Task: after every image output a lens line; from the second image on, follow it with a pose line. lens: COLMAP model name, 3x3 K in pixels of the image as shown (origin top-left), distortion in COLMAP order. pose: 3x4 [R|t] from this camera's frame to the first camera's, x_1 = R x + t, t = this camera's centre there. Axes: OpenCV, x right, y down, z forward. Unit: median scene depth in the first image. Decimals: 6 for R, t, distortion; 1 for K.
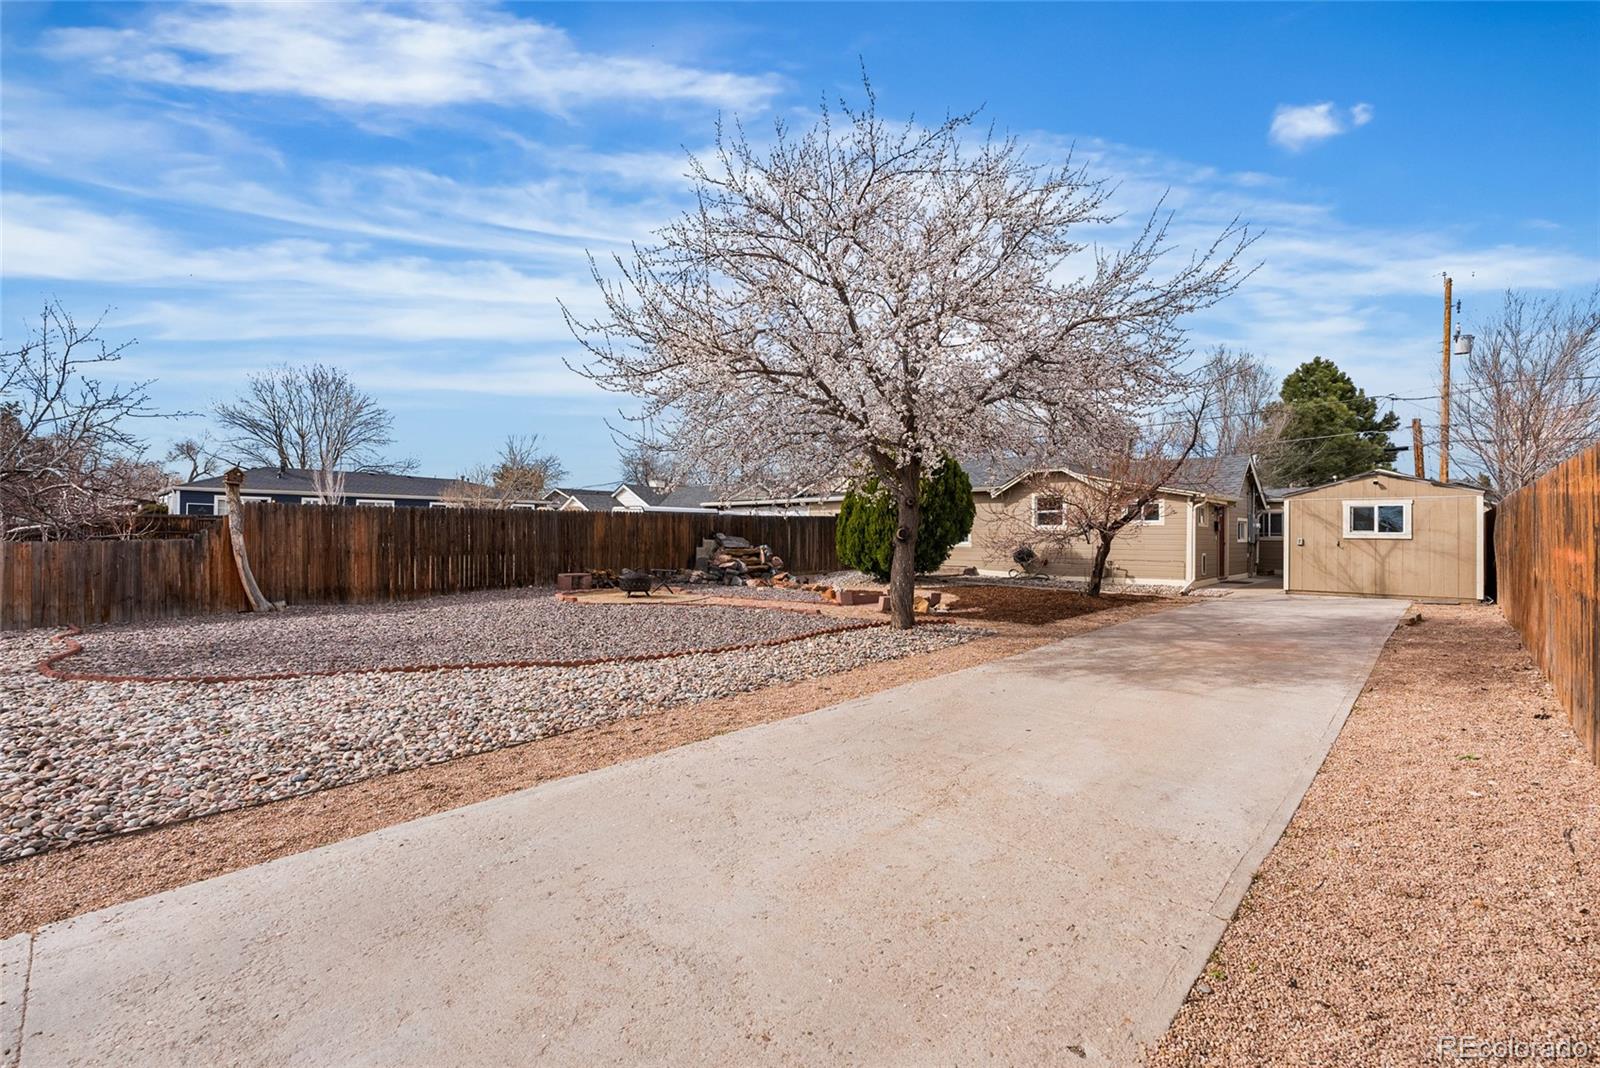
lens RADIAL K [[714.3, 0, 800.0], [0, 714.3, 534.0], [0, 0, 1]] dist [-0.002516, -0.000264]
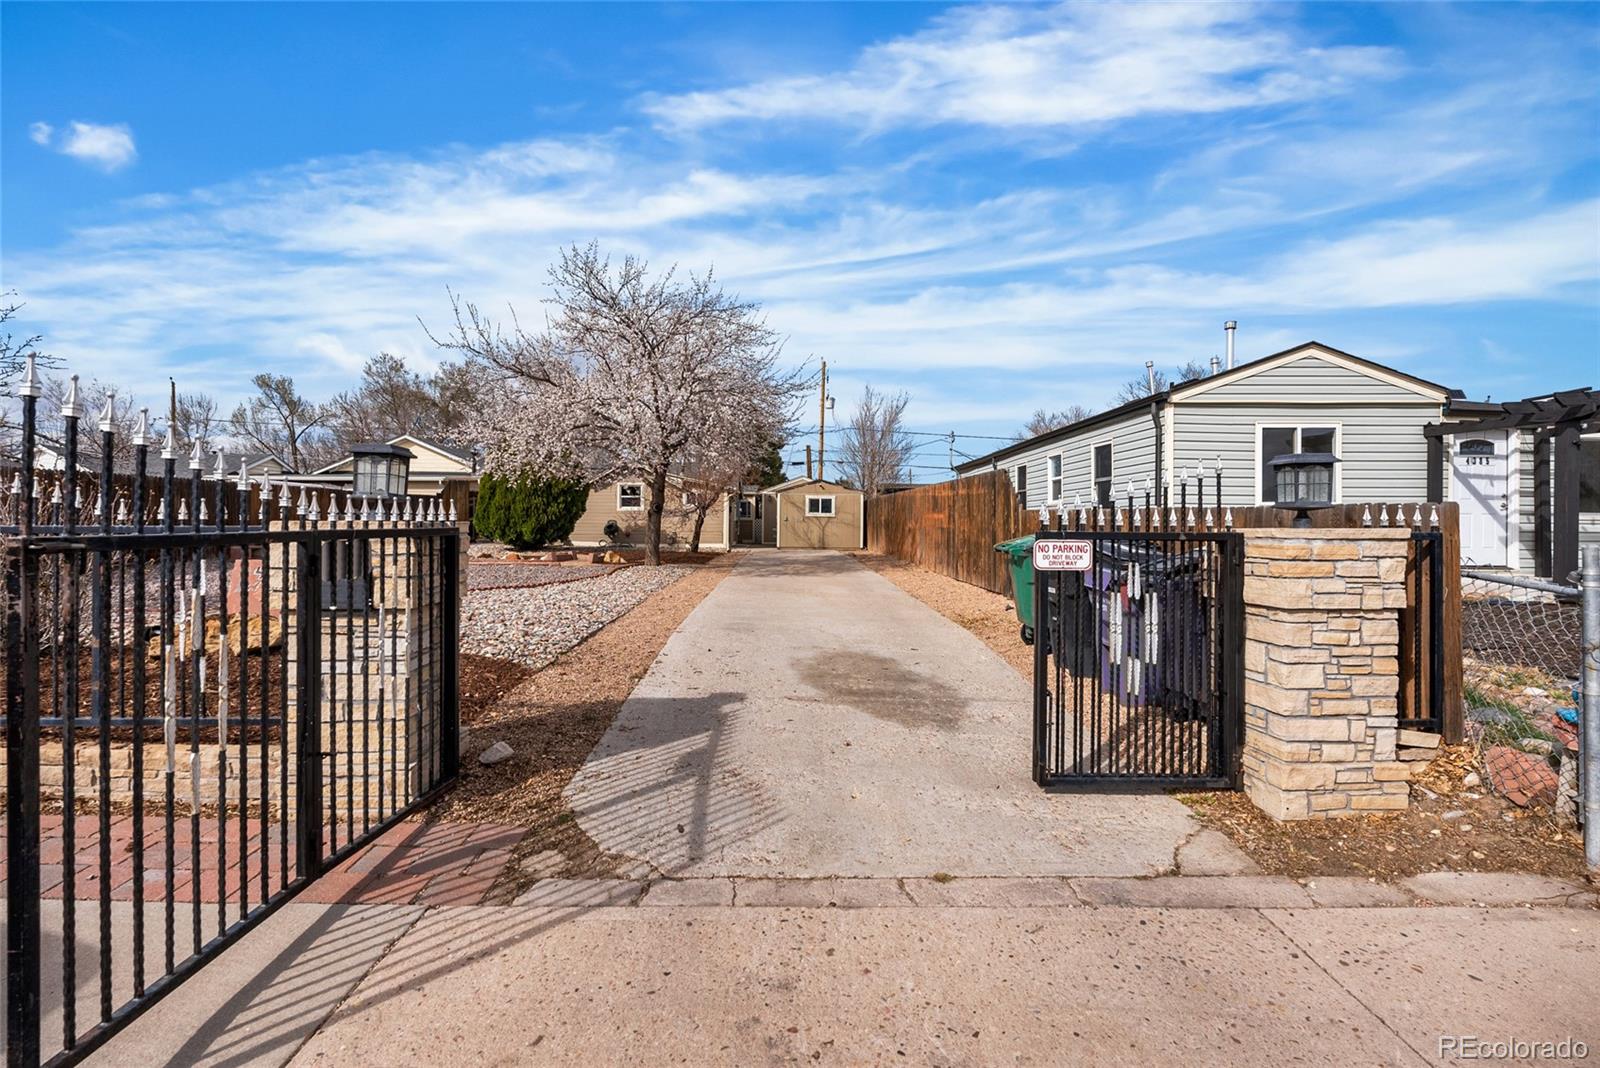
lens RADIAL K [[714.3, 0, 800.0], [0, 714.3, 534.0], [0, 0, 1]] dist [-0.002516, -0.000264]
pose [[0.716019, -0.009038, 0.698022, -0.422483], [-0.003709, 0.999853, 0.016751, 0.017592], [-0.698071, -0.014583, 0.715880, -0.220617]]
